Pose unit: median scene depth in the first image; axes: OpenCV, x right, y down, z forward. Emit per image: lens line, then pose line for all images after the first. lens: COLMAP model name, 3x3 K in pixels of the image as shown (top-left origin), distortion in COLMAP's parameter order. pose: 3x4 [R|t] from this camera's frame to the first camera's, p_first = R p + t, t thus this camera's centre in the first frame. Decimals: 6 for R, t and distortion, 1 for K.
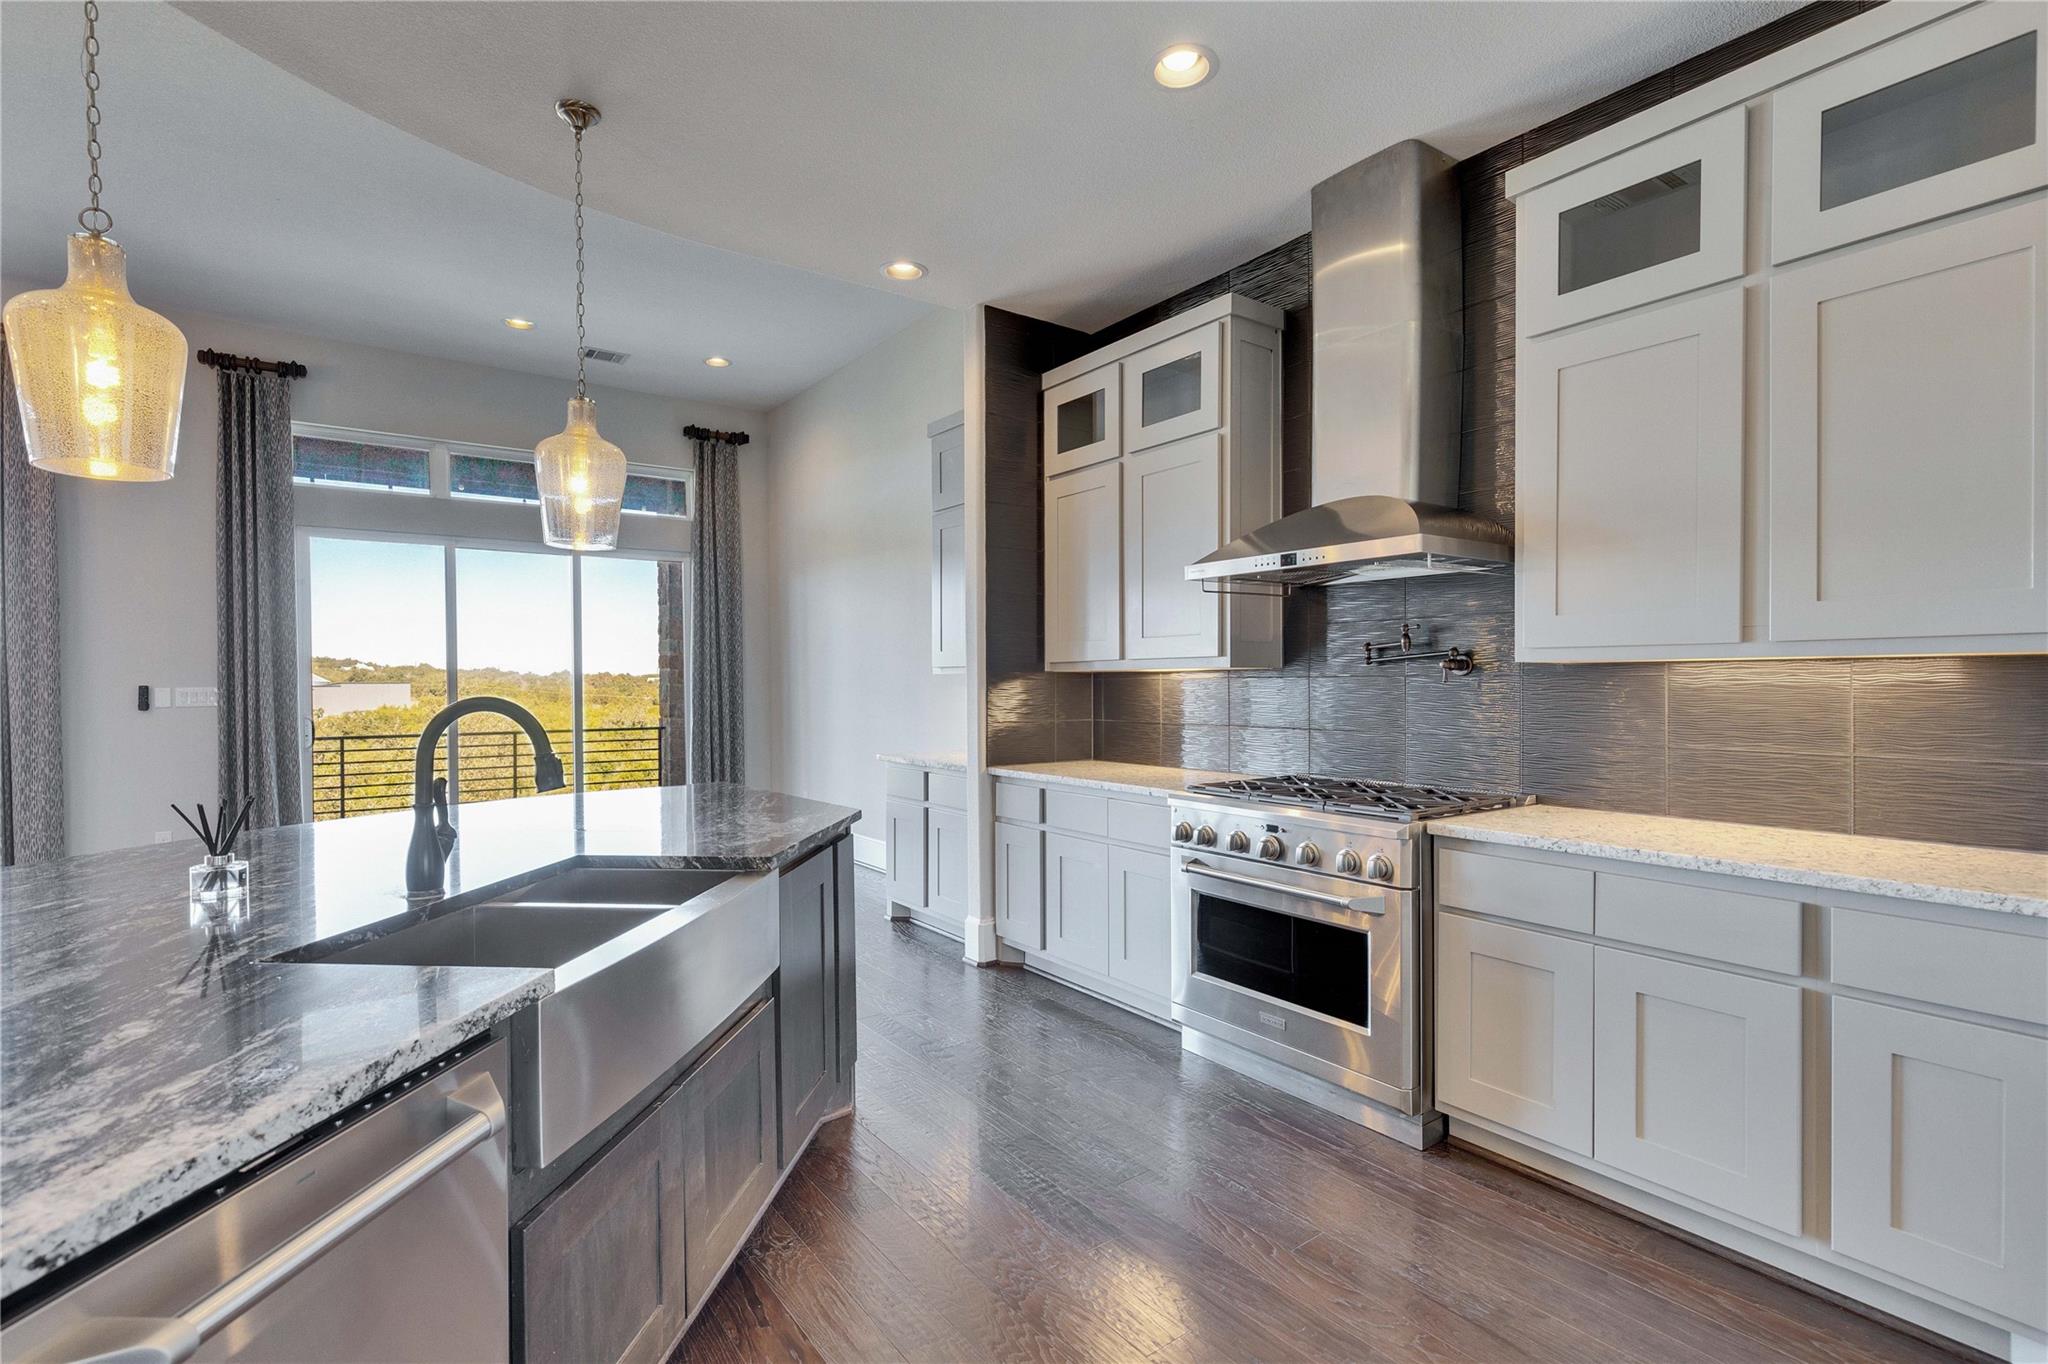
lens RADIAL K [[948.4, 0, 1015.3], [0, 948.4, 690.1], [0, 0, 1]] dist [0.015627, 0.000087]
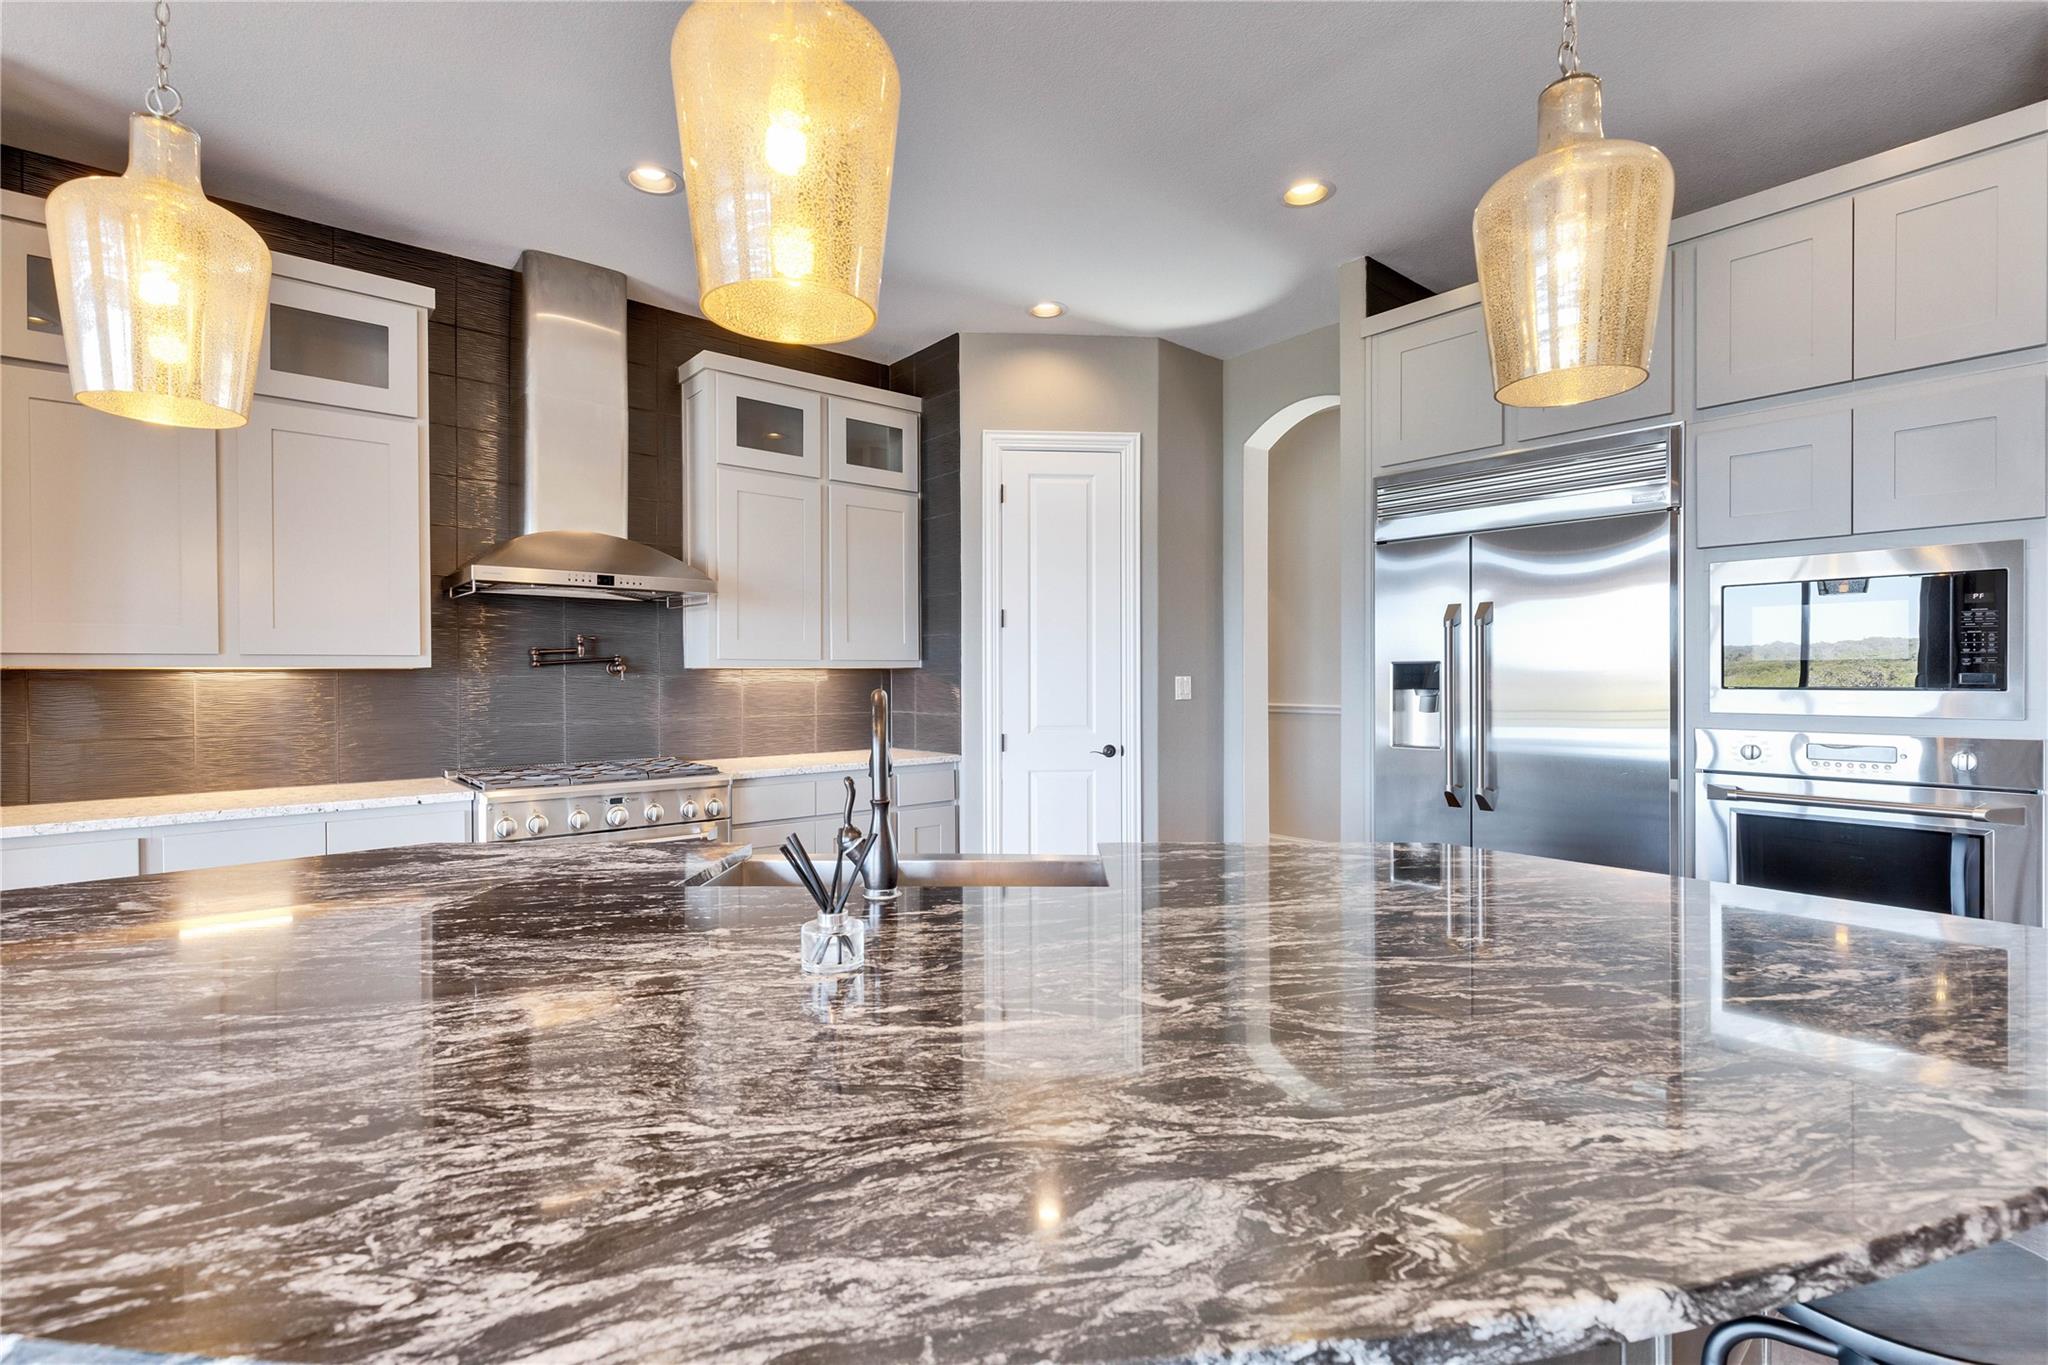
lens RADIAL K [[929.8, 0, 1016.2], [0, 929.8, 686.8], [0, 0, 1]] dist [0.012001, -0.000021]
pose [[-0.068224, -0.005937, 0.997652, -0.818847], [0.013438, 0.999886, 0.006869, -0.001546], [-0.997580, 0.013875, -0.068136, 0.489880]]
